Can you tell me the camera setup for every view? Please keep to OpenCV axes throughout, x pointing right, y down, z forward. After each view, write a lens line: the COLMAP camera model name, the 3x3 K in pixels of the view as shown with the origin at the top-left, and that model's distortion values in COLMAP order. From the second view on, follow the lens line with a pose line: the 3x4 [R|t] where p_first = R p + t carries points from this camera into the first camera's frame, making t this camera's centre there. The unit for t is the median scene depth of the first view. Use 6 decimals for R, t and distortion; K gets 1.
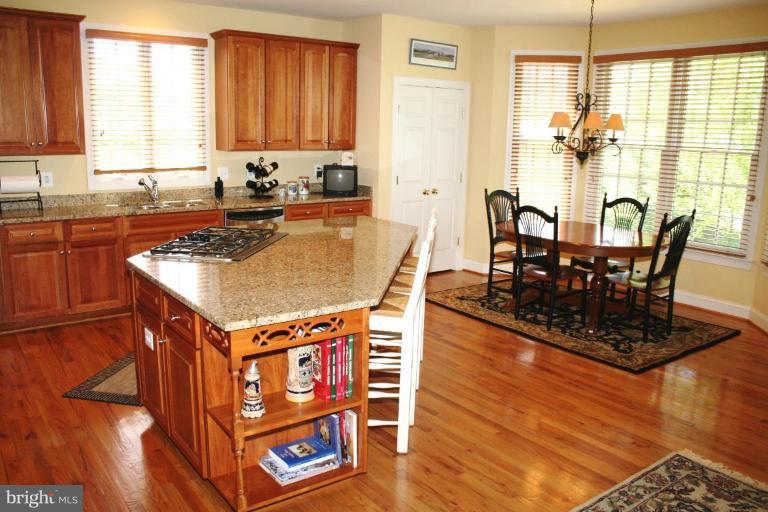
lens RADIAL K [[643.6, 0, 380.6], [0, 643.6, 255.8], [0, 0, 1]] dist [-0.040002, 0.012382]
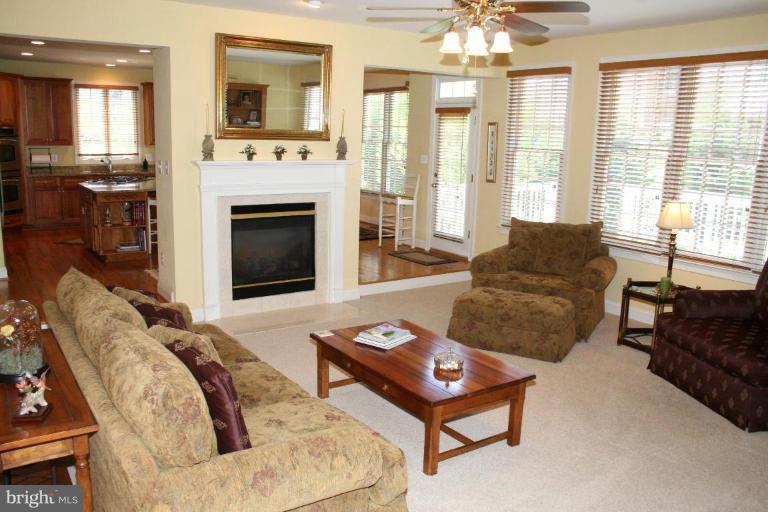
lens RADIAL K [[643.6, 0, 383.1], [0, 643.6, 253.4], [0, 0, 1]] dist [-0.040002, 0.012382]
pose [[0.999472, 0.011242, -0.030475, 0.518195], [-0.011556, 0.999882, -0.010142, 0.169446], [0.030357, 0.010489, 0.999484, -0.874027]]
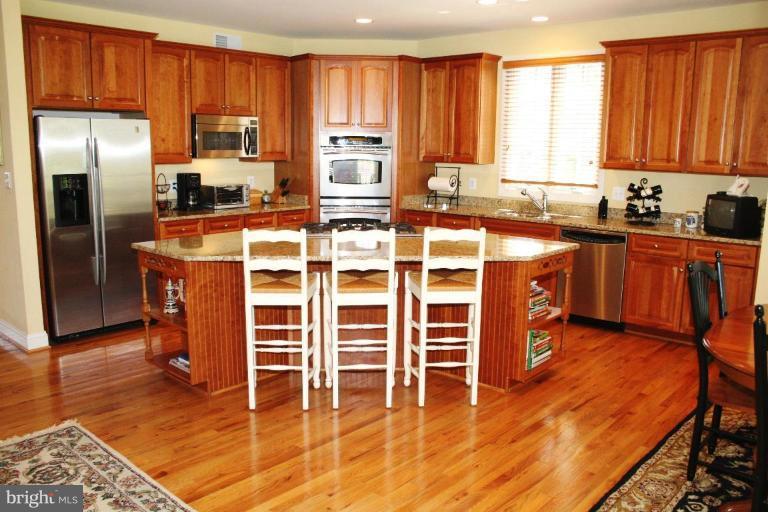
lens RADIAL K [[643.6, 0, 381.7], [0, 643.6, 257.2], [0, 0, 1]] dist [-0.040002, 0.012382]
pose [[0.195672, 0.161129, -0.967342, 0.635979], [-0.205874, 0.971178, 0.120124, -0.082909], [0.958816, 0.175646, 0.223205, 0.497910]]
